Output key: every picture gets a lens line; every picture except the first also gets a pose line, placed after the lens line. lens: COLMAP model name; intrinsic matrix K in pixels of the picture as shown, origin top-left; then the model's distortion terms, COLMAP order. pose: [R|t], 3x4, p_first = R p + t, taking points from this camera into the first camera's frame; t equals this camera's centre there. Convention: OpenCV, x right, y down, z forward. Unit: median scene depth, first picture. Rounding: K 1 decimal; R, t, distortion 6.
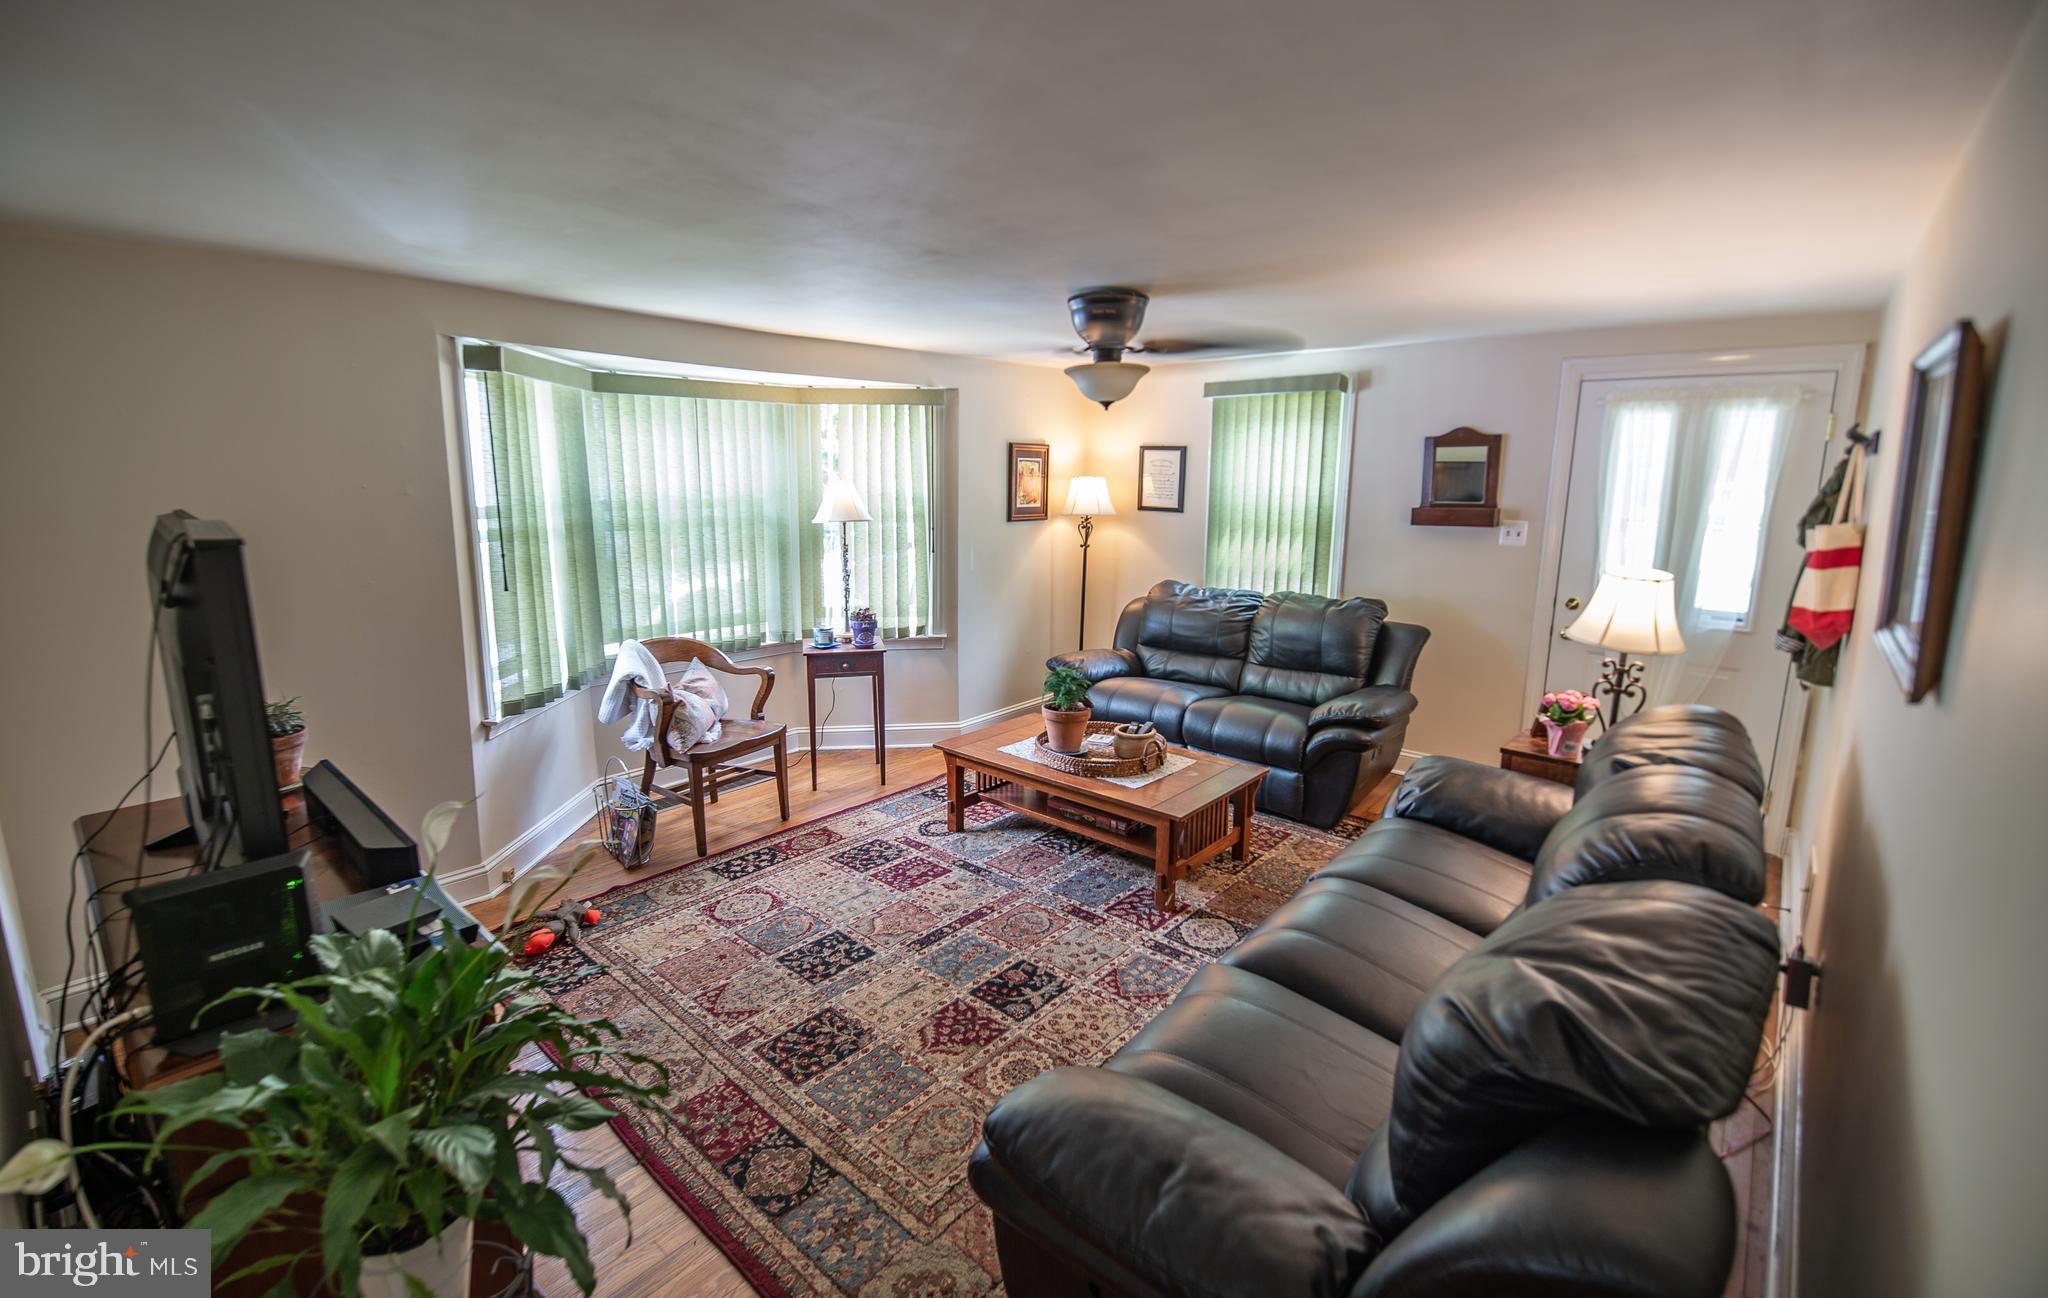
lens RADIAL K [[861.2, 0, 990.0], [0, 861.2, 640.4], [0, 0, 1]] dist [-0.001320, -0.000068]
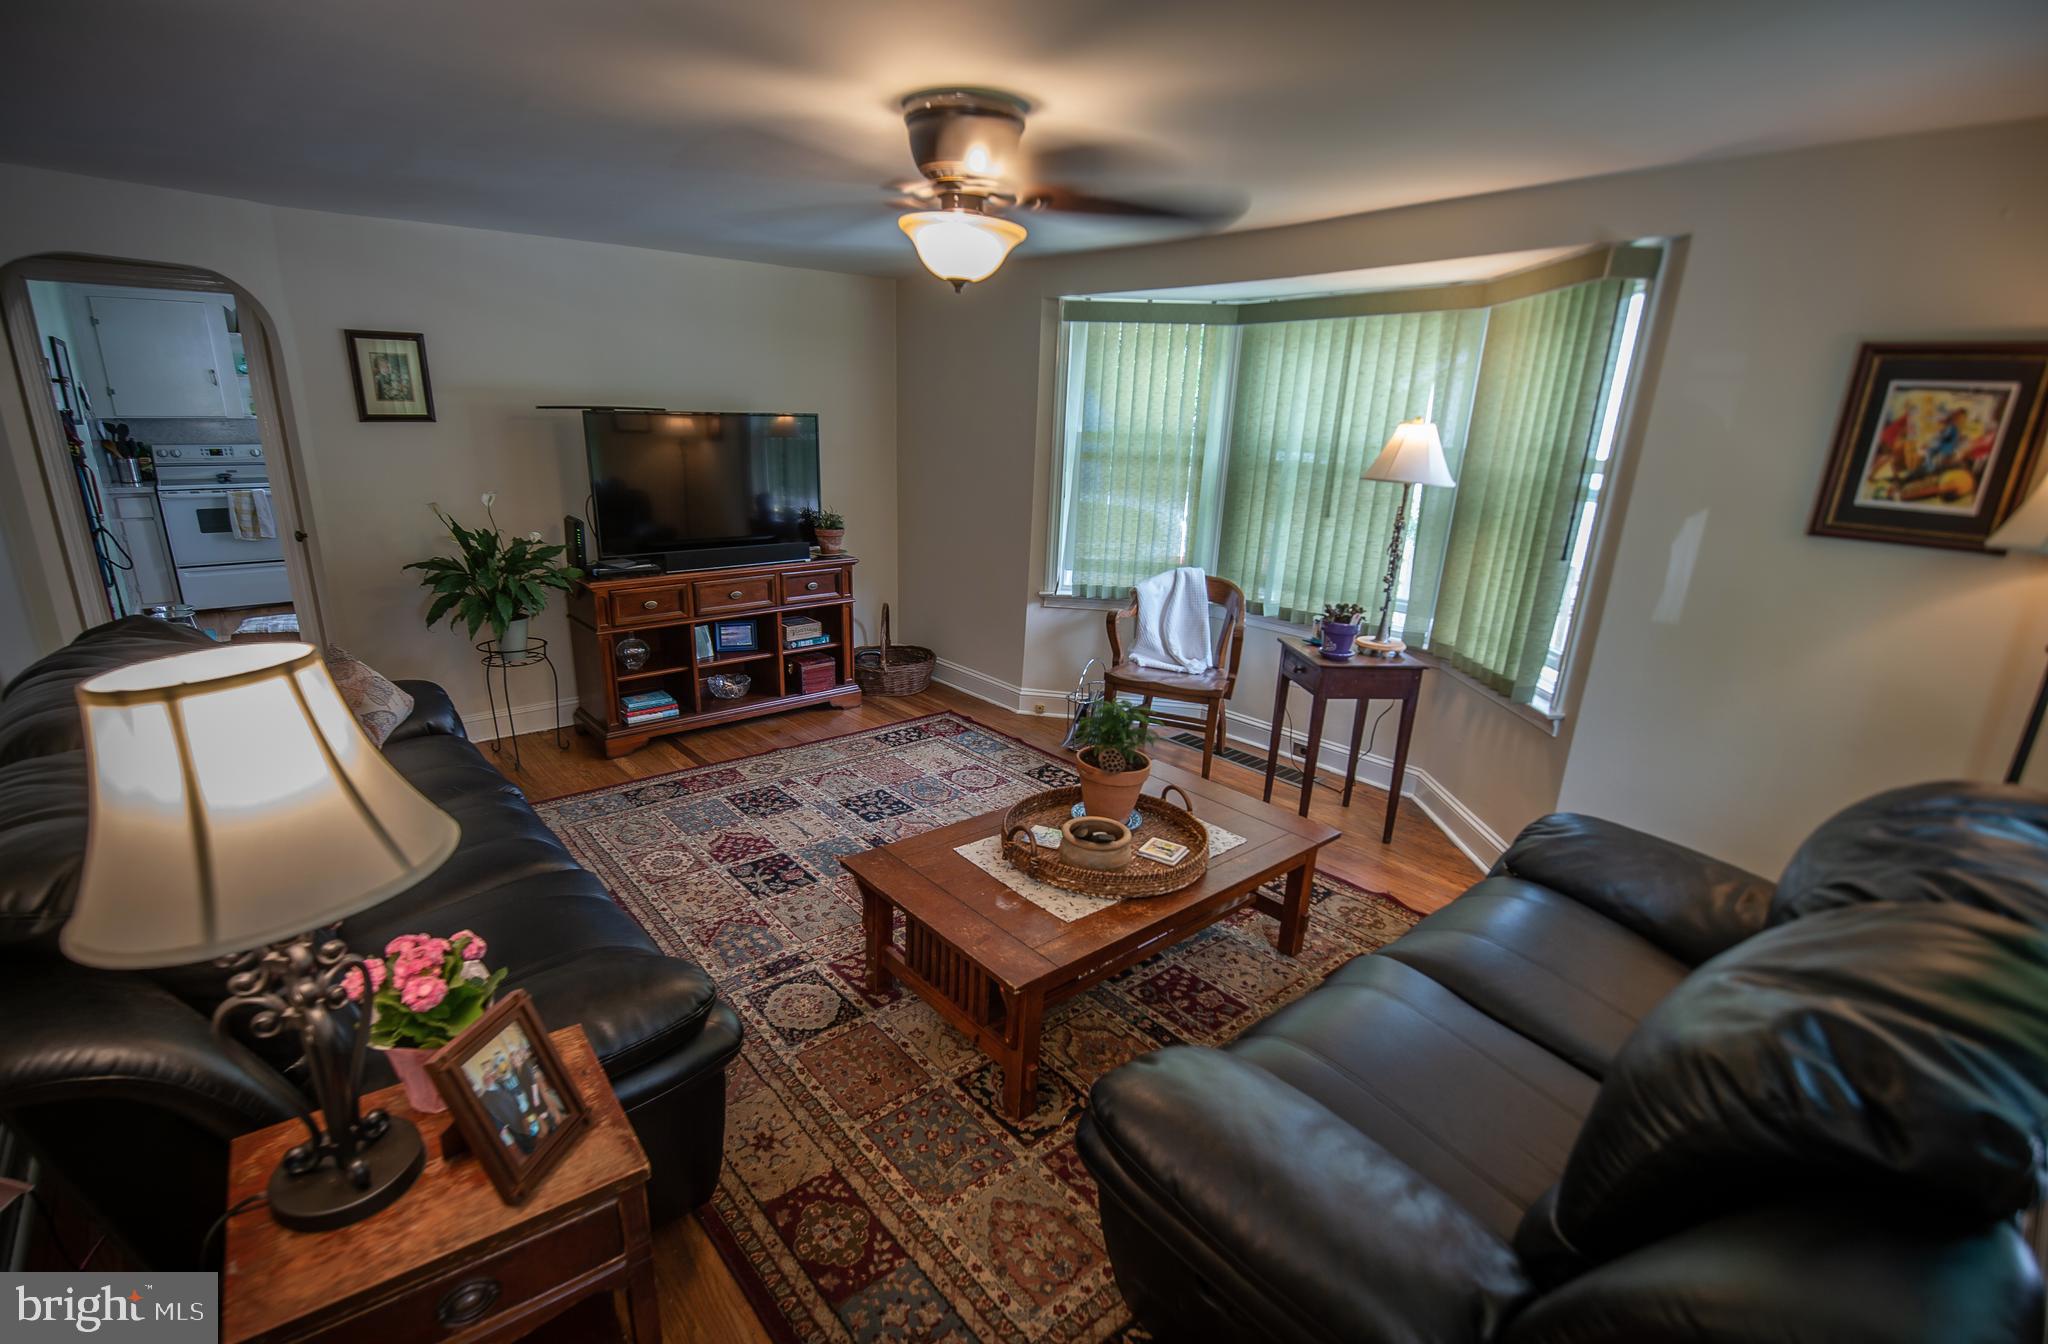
lens RADIAL K [[927.4, 0, 1019.5], [0, 927.4, 702.8], [0, 0, 1]] dist [0.001593, 0.000046]
pose [[-0.119571, 0.293464, -0.948463, 0.658110], [-0.221268, 0.923412, 0.313608, -0.148335], [0.967855, 0.247362, -0.045479, 0.815565]]
